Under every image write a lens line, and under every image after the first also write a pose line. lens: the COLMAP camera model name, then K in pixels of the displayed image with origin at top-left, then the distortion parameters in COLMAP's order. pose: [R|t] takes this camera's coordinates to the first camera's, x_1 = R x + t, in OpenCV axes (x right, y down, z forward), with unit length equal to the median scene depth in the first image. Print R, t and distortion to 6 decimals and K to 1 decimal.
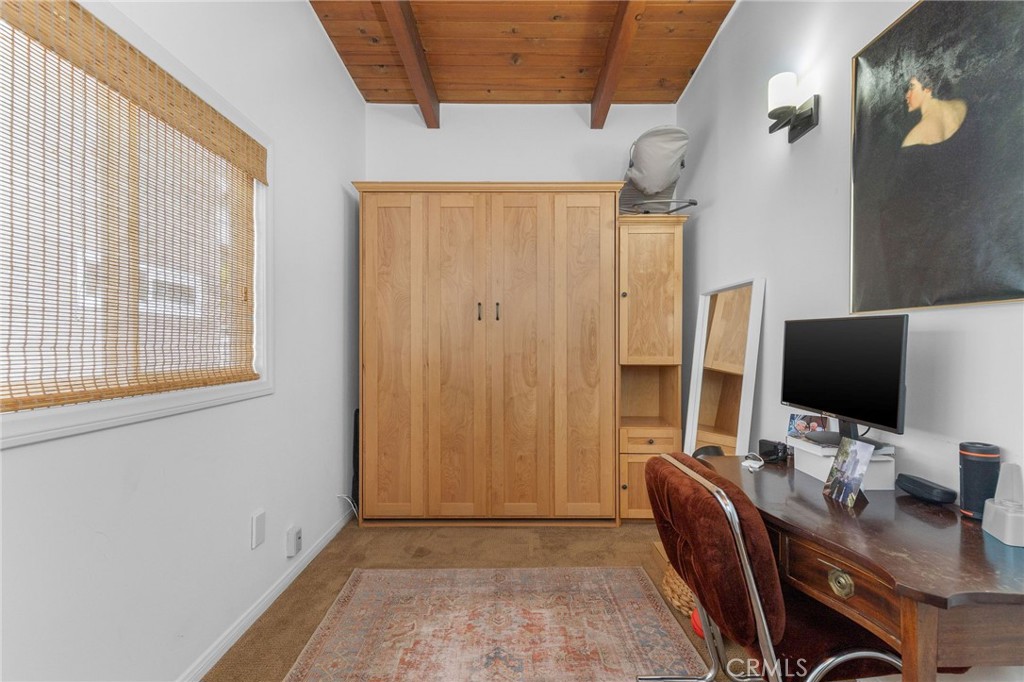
lens RADIAL K [[471.4, 0, 512.0], [0, 471.4, 341.0], [0, 0, 1]] dist [-0.000041, -0.000015]
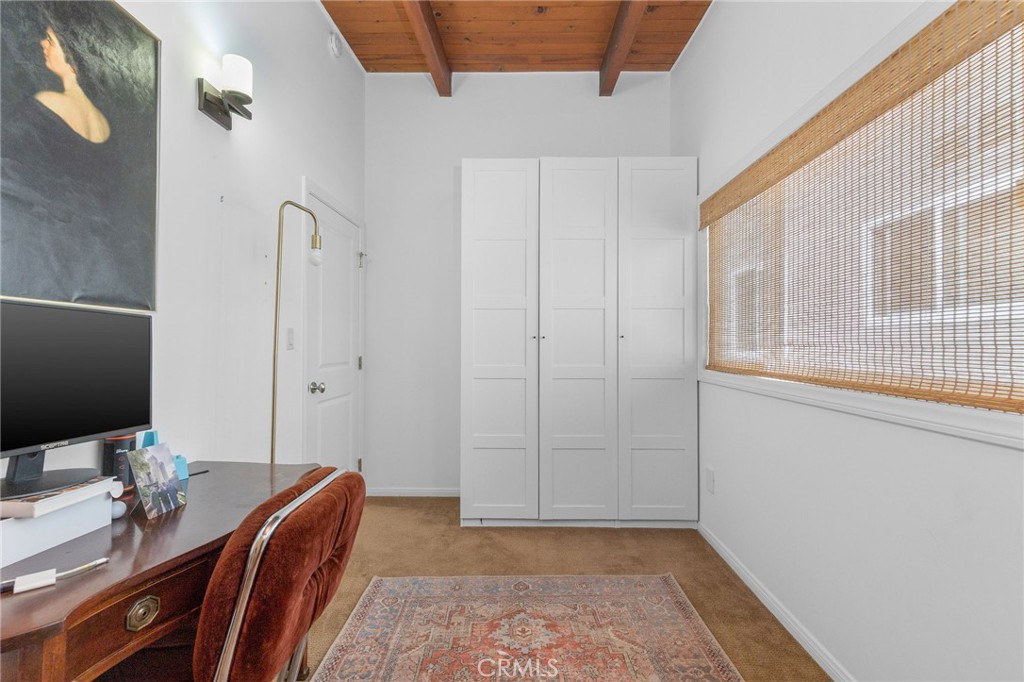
lens RADIAL K [[471.4, 0, 512.0], [0, 471.4, 341.0], [0, 0, 1]] dist [-0.000041, -0.000015]
pose [[-0.999658, -0.002841, 0.026009, -0.009867], [-0.003083, 0.999952, -0.009248, 0.009318], [-0.025981, -0.009325, -0.999619, 1.930028]]
